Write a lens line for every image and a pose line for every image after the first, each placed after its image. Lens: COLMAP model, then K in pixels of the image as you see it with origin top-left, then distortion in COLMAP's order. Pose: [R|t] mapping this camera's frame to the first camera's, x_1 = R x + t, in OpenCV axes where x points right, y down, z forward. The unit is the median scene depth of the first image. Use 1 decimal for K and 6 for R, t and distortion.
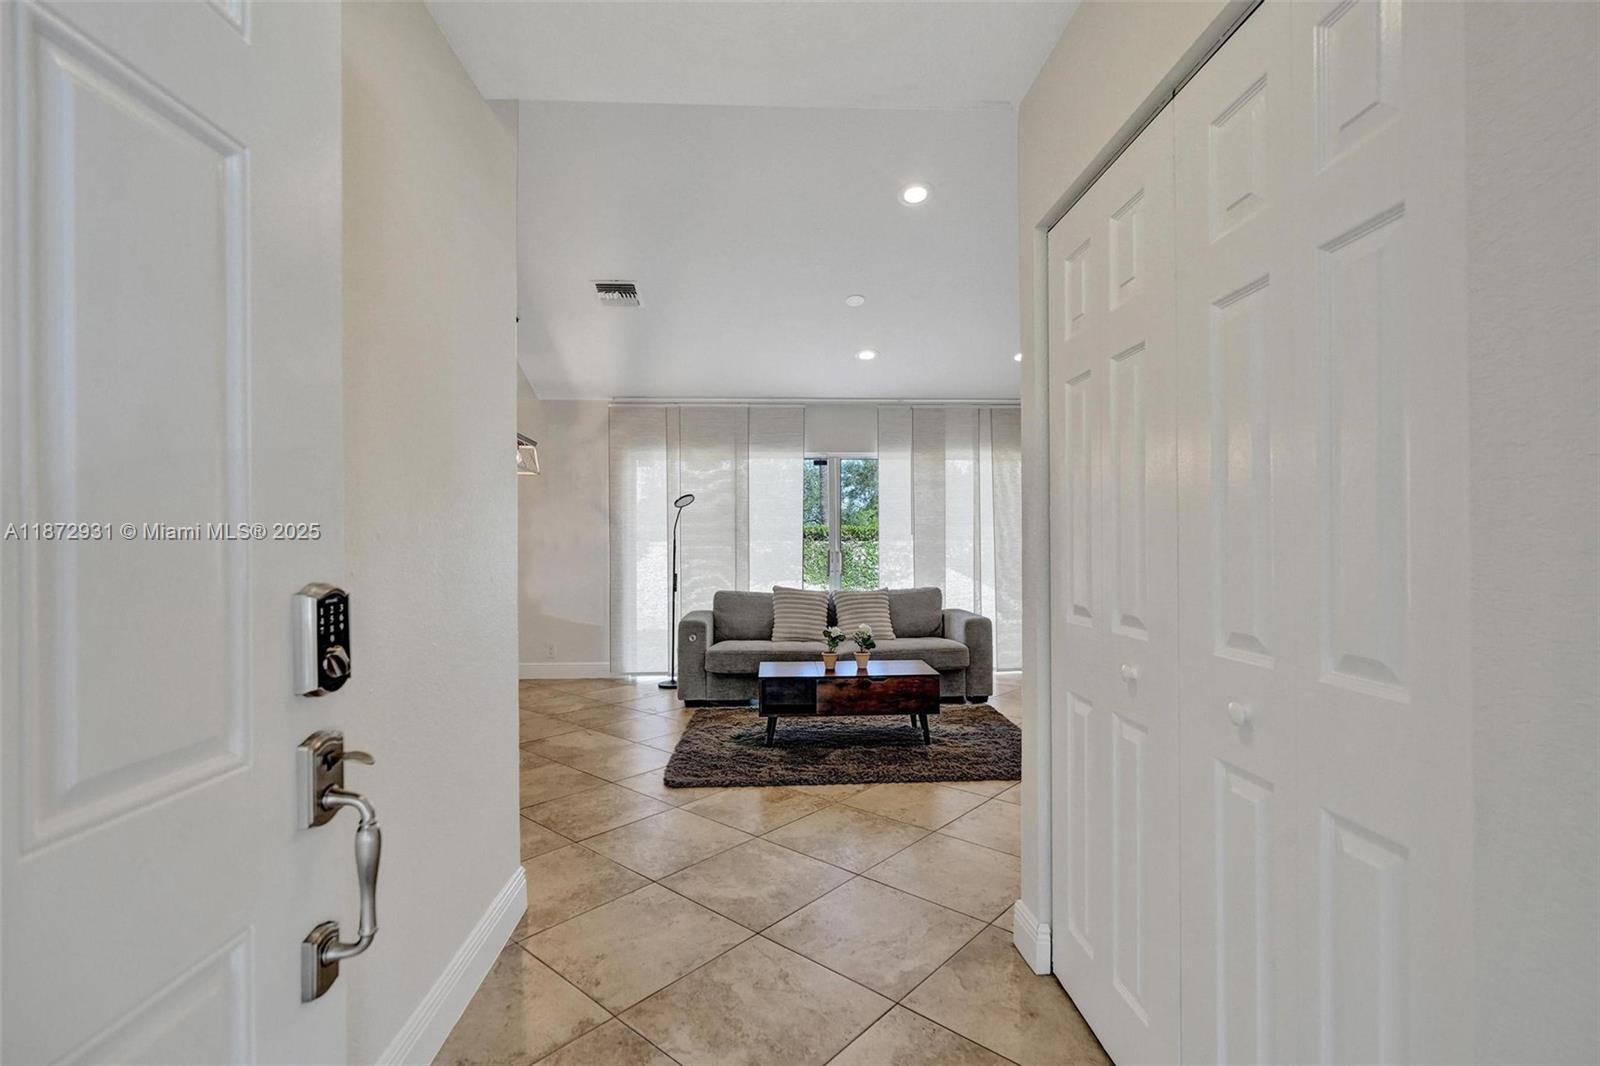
lens RADIAL K [[741.5, 0, 798.3], [0, 741.5, 534.8], [0, 0, 1]] dist [0.003490, 0.000148]
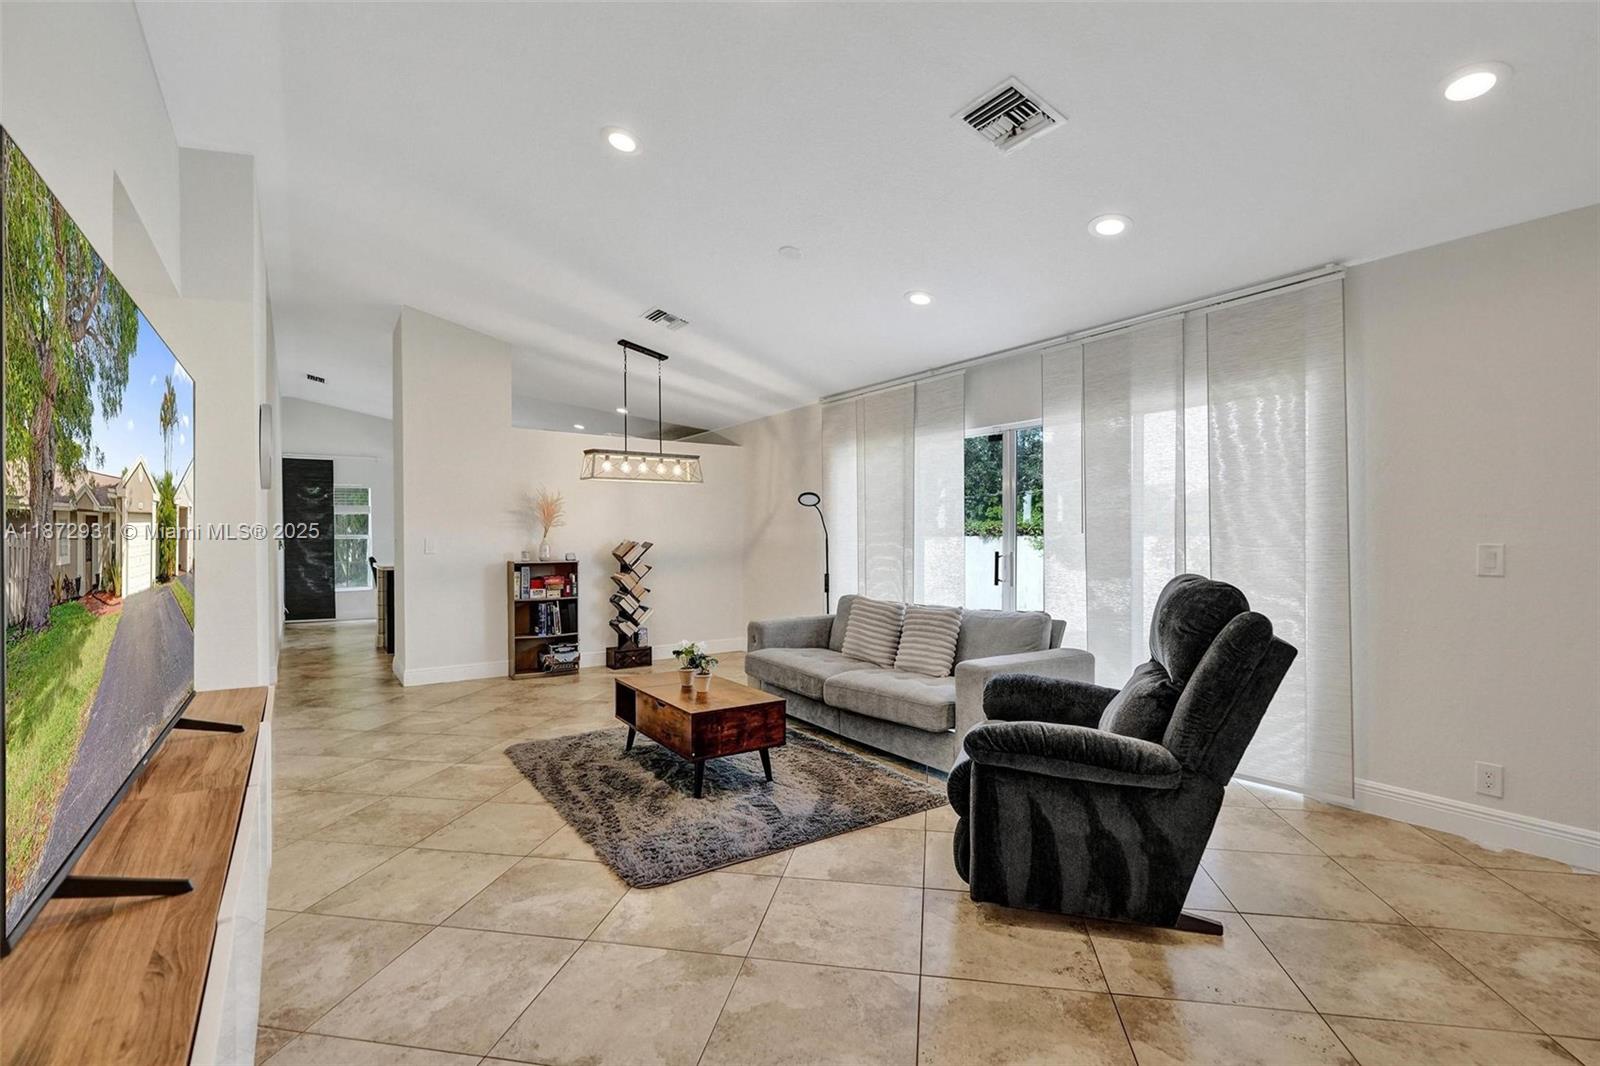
lens RADIAL K [[741.5, 0, 796.4], [0, 741.5, 534.2], [0, 0, 1]] dist [0.003490, 0.000148]
pose [[0.509128, 0.005443, -0.860674, 0.596762], [0.009639, 0.999881, 0.012026, -0.010248], [0.860637, -0.014419, 0.509015, 0.437920]]
